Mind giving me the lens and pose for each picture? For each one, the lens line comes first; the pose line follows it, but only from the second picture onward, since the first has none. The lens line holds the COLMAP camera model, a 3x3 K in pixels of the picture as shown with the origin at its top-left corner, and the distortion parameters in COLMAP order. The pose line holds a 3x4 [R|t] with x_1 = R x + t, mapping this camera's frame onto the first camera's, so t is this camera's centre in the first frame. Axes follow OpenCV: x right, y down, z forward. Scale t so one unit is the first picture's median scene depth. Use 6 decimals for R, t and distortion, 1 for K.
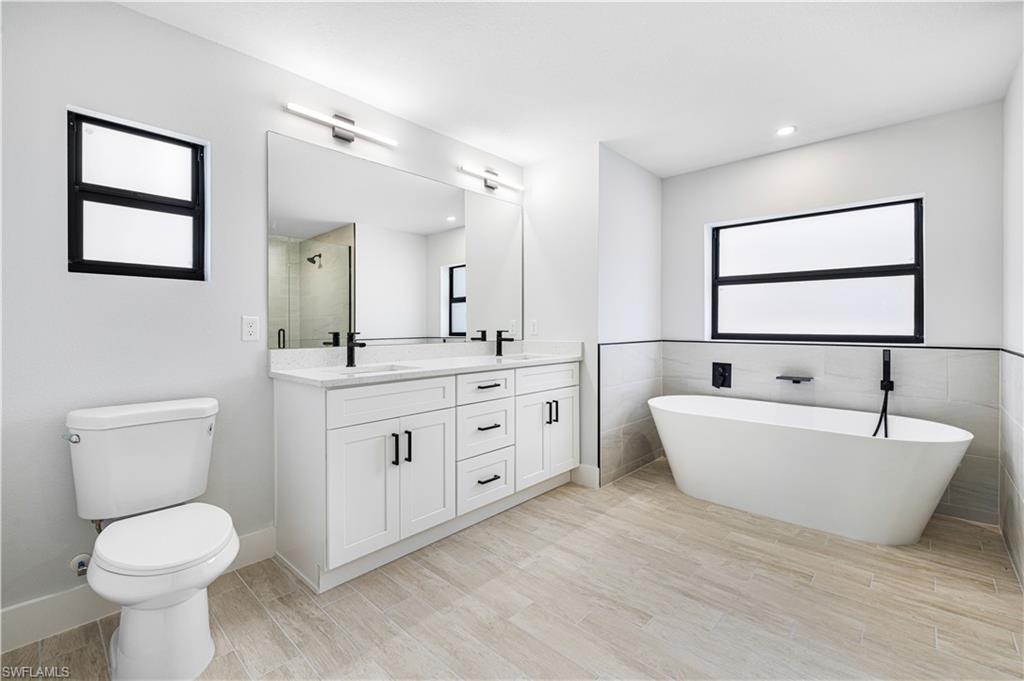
lens RADIAL K [[443.9, 0, 516.0], [0, 443.9, 337.8], [0, 0, 1]] dist [-0.001198, 0.000103]
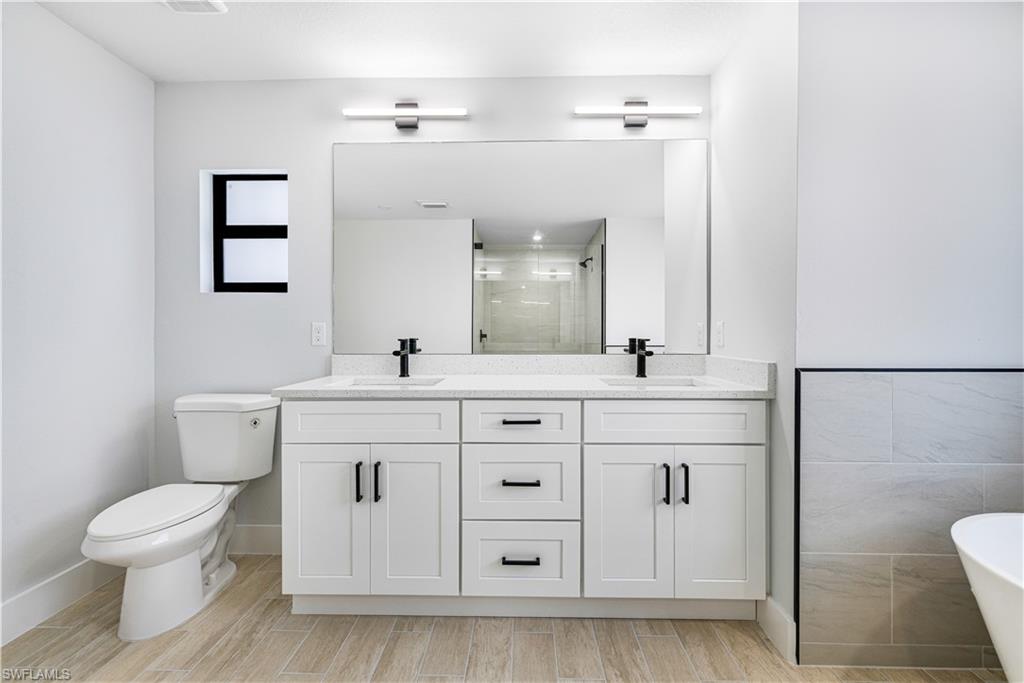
lens RADIAL K [[468.8, 0, 511.4], [0, 468.8, 337.0], [0, 0, 1]] dist [0.002927, 0.000935]
pose [[0.652130, 0.007637, -0.758068, 0.409003], [-0.021192, 0.999742, -0.008159, -0.011461], [0.757811, 0.021386, 0.652124, 0.456353]]
